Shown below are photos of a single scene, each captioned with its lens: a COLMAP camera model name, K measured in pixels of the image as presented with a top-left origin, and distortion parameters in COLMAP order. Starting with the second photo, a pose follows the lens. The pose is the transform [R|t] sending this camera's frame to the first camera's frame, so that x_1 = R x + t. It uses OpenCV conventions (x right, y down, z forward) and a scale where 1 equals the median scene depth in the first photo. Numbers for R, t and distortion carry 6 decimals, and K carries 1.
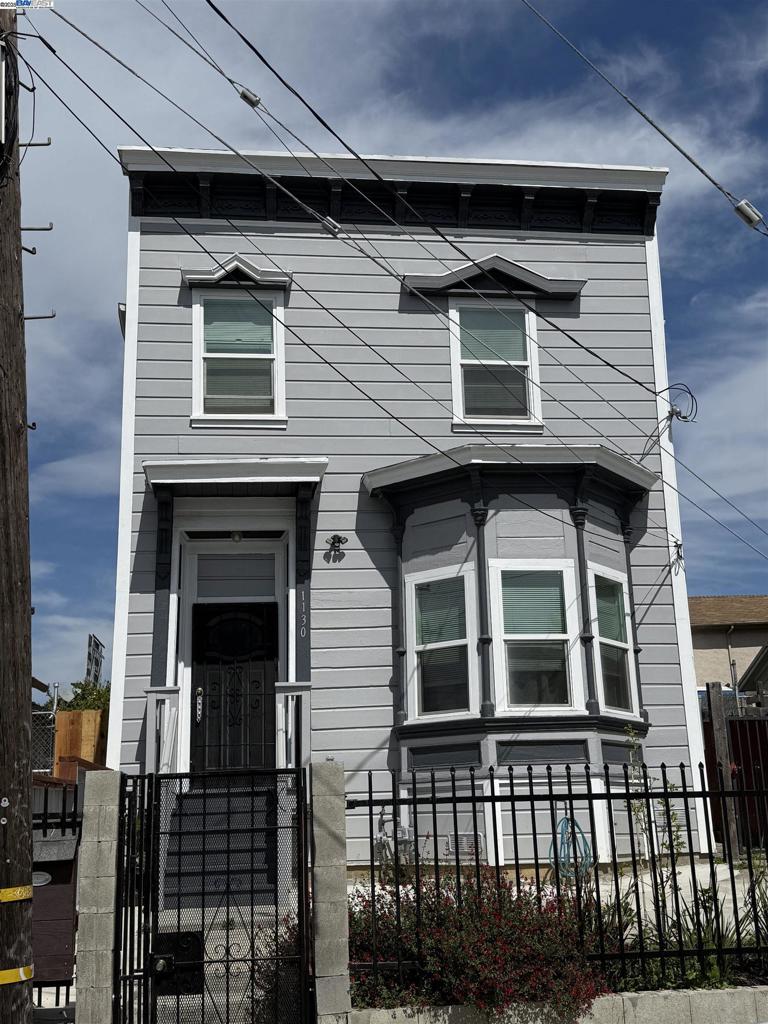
lens RADIAL K [[1172.7, 0, 384.7], [0, 1172.7, 510.5], [0, 0, 1]] dist [0.084637, 0.000000]
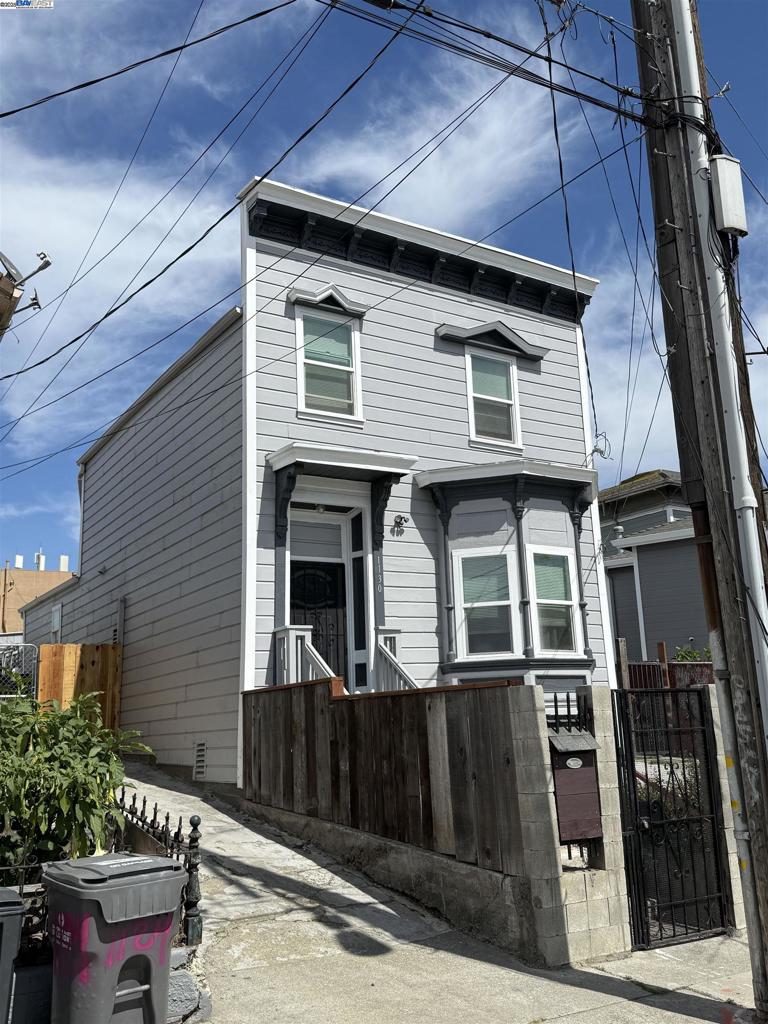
lens RADIAL K [[929.8, 0, 385.9], [0, 929.8, 517.1], [0, 0, 1]] dist [0.074504, 0.000000]
pose [[0.908158, 0.090231, 0.408788, -0.466742], [-0.096167, 0.995347, -0.006059, 0.029944], [-0.407433, -0.033809, 0.912609, 0.065492]]
